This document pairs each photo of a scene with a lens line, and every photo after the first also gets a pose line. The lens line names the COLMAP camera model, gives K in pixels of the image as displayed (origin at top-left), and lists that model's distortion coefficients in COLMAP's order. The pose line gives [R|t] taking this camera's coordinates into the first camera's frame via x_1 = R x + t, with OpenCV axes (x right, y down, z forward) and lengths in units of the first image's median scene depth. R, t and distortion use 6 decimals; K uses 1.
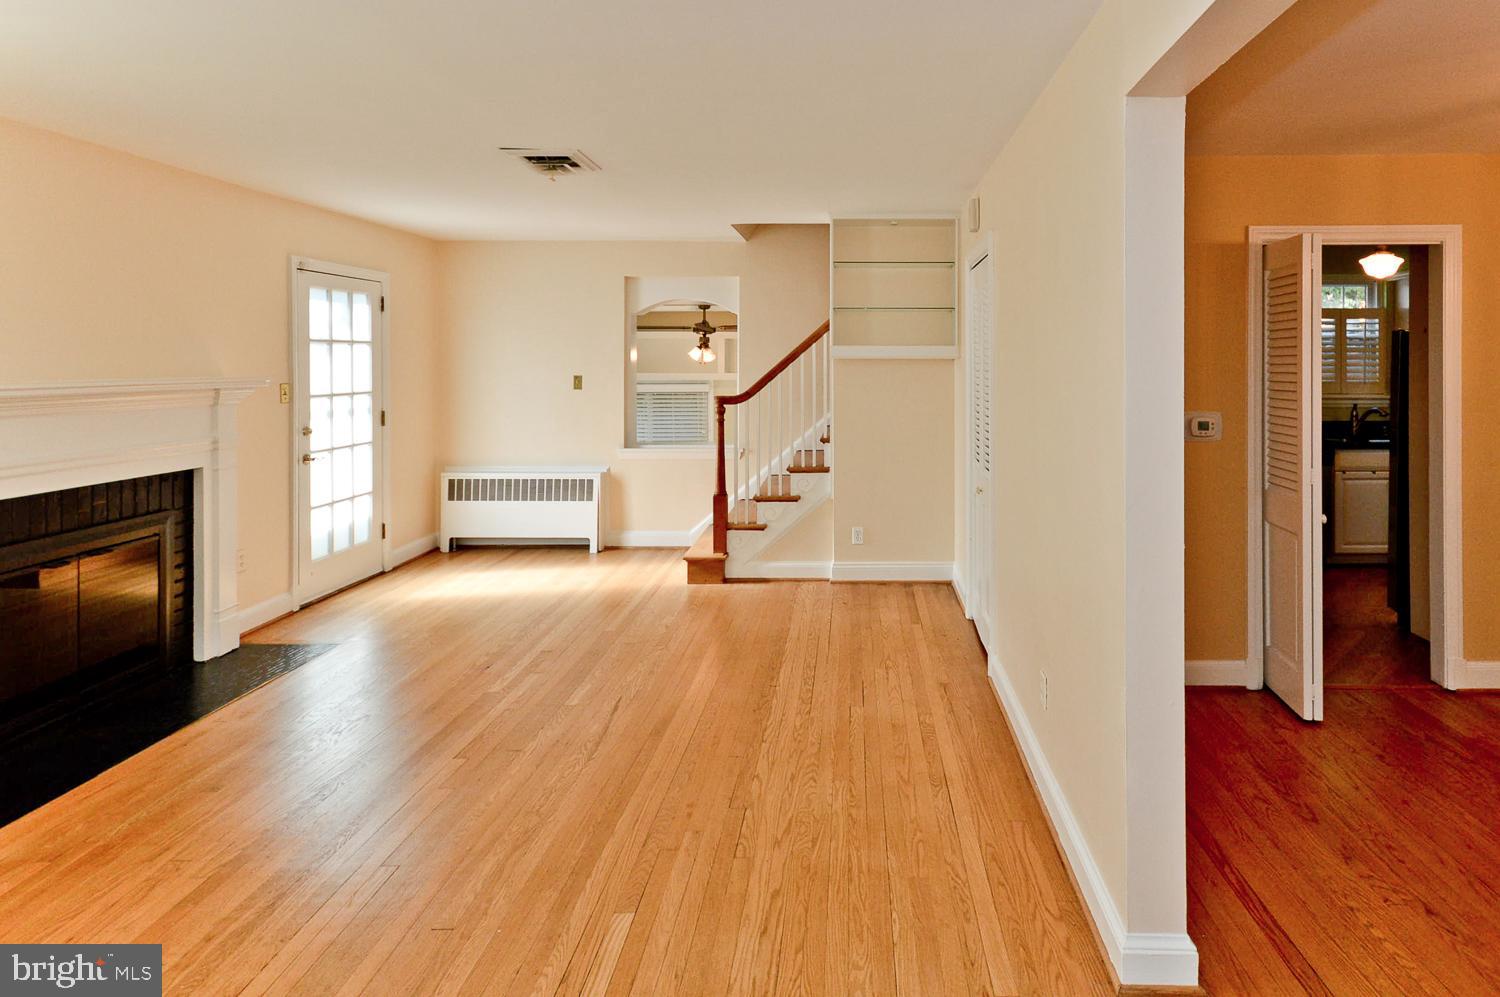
lens RADIAL K [[674.4, 0, 750.0], [0, 674.4, 498.5], [0, 0, 1]] dist [0.000024, -0.000095]
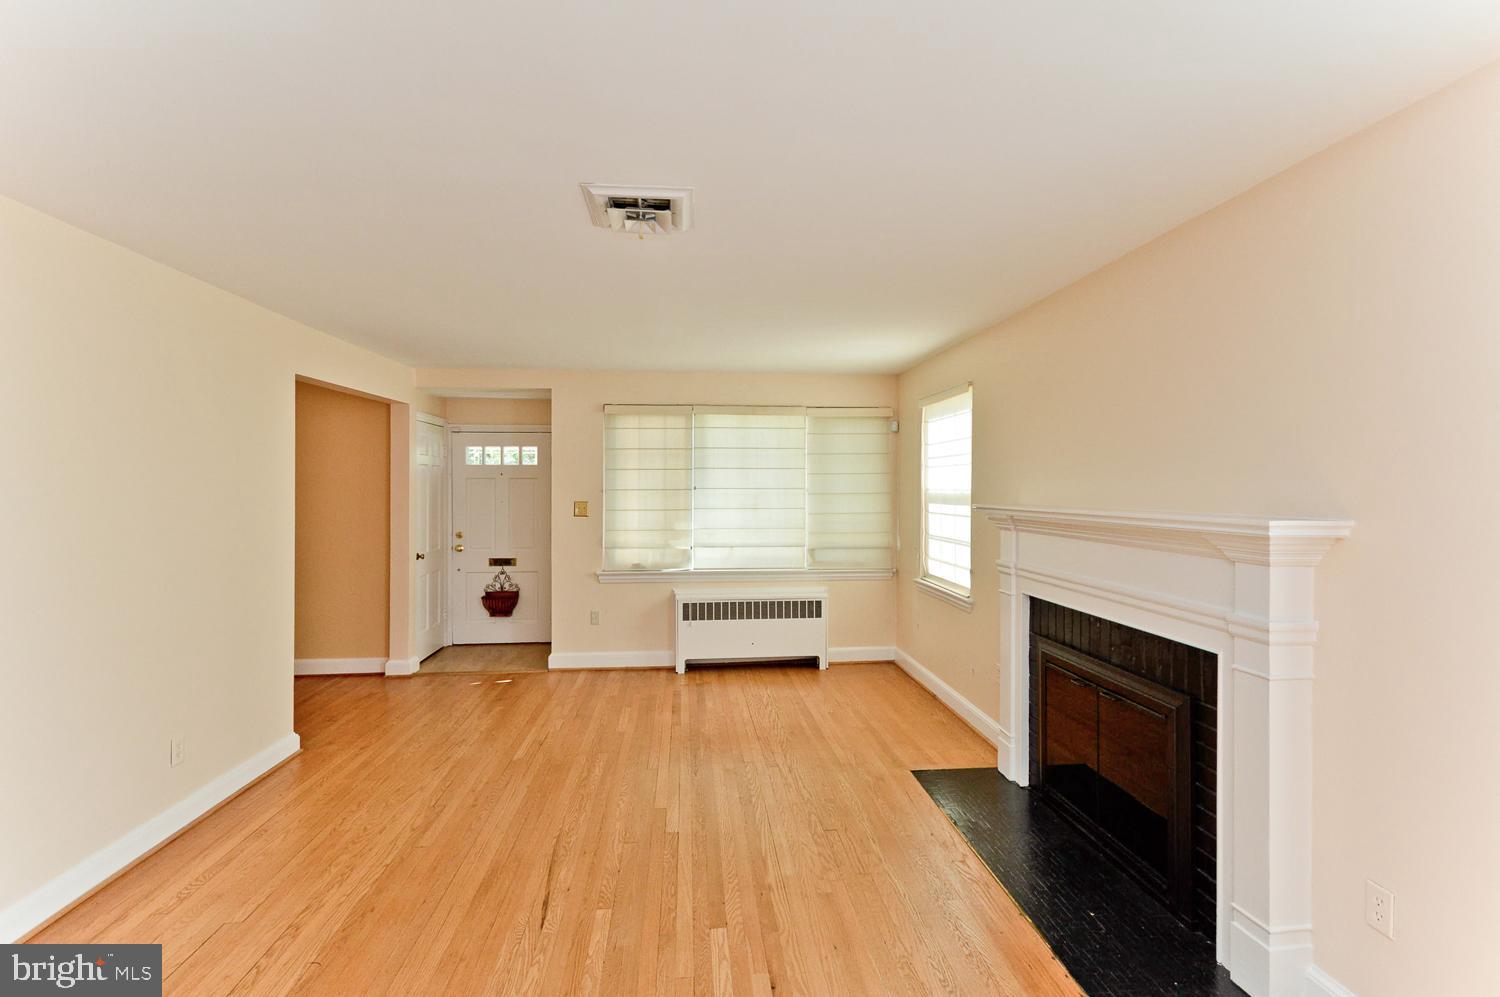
lens RADIAL K [[674.4, 0, 750.0], [0, 674.4, 498.5], [0, 0, 1]] dist [0.000024, -0.000095]
pose [[-0.980111, 0.000046, -0.198451, -0.338880], [-0.042990, 0.976205, 0.212544, -0.456170], [0.193739, 0.216848, -0.956787, 2.095707]]
